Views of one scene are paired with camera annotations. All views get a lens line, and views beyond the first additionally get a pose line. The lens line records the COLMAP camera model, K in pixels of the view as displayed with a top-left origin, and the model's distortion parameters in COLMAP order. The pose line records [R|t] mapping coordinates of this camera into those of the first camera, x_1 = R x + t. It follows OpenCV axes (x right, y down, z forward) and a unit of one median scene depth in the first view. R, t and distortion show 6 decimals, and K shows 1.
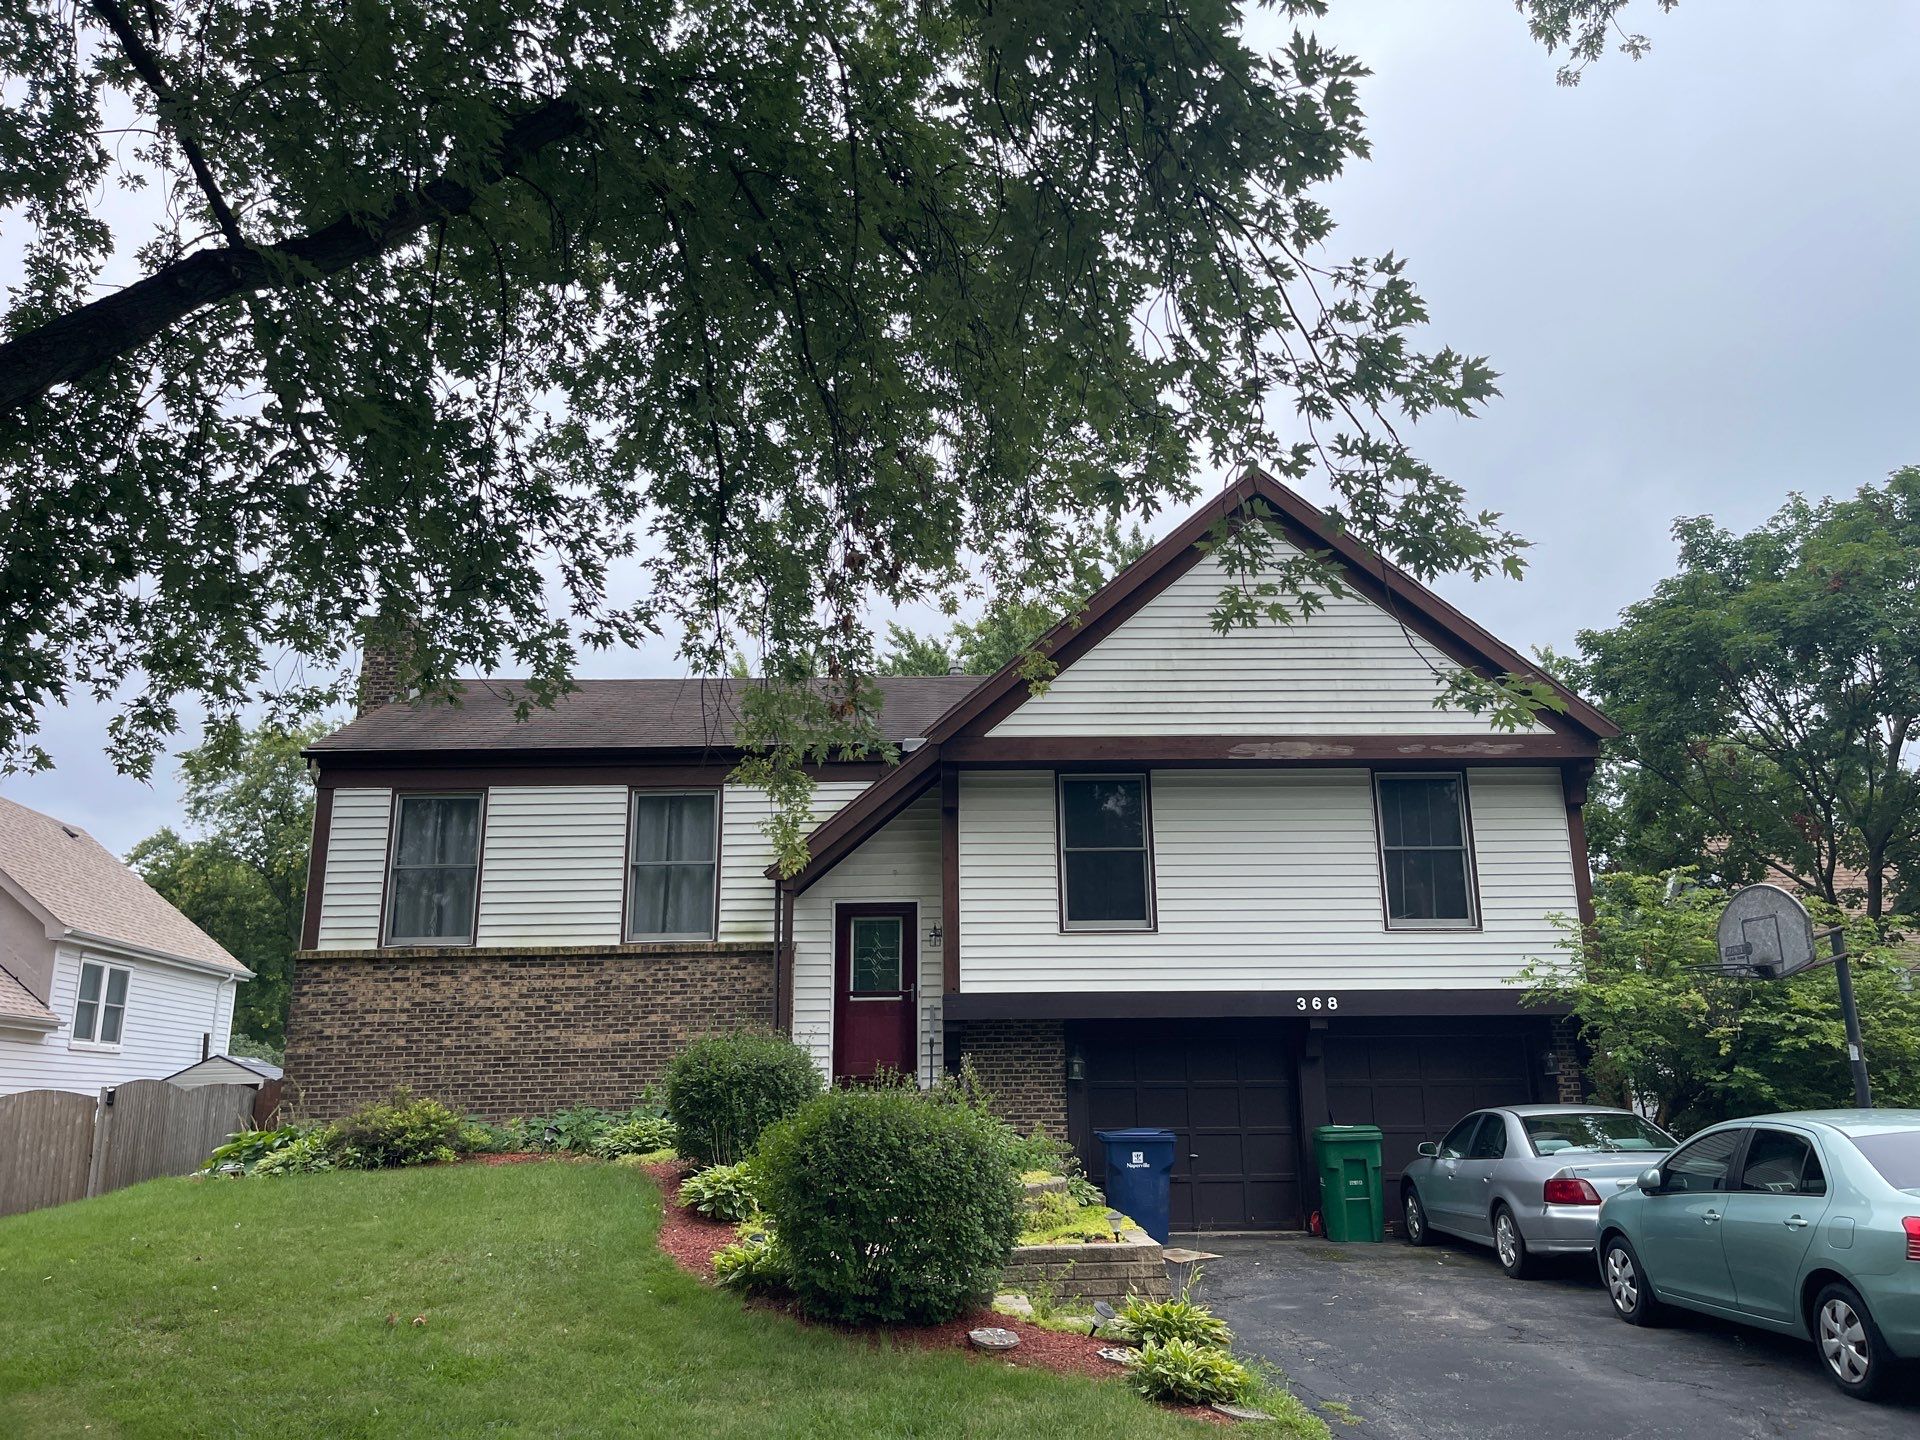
lens RADIAL K [[1484.0, 0, 959.1], [0, 1484.0, 718.8], [0, 0, 1]] dist [0.038164, -0.003476]
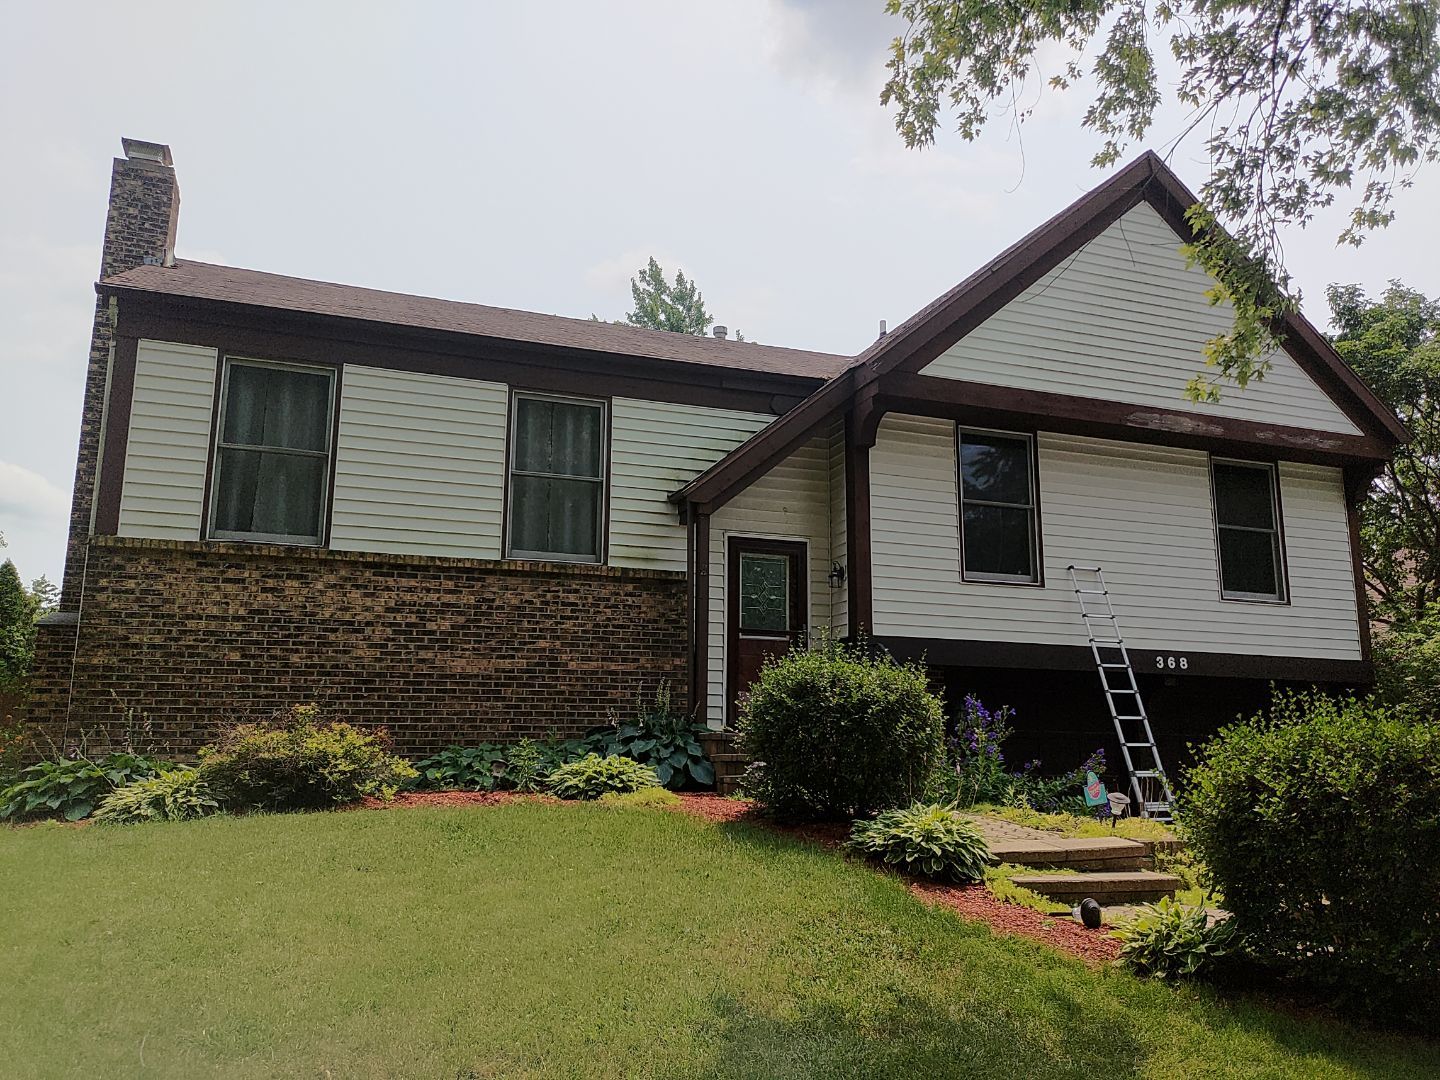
lens RADIAL K [[1117.9, 0, 720.8], [0, 1117.9, 542.7], [0, 0, 1]] dist [0.049255, -0.004041]
pose [[0.942196, 0.081526, 0.324992, -0.325869], [-0.101660, 0.993781, 0.045431, 0.099430], [-0.319267, -0.075844, 0.944625, 0.337964]]
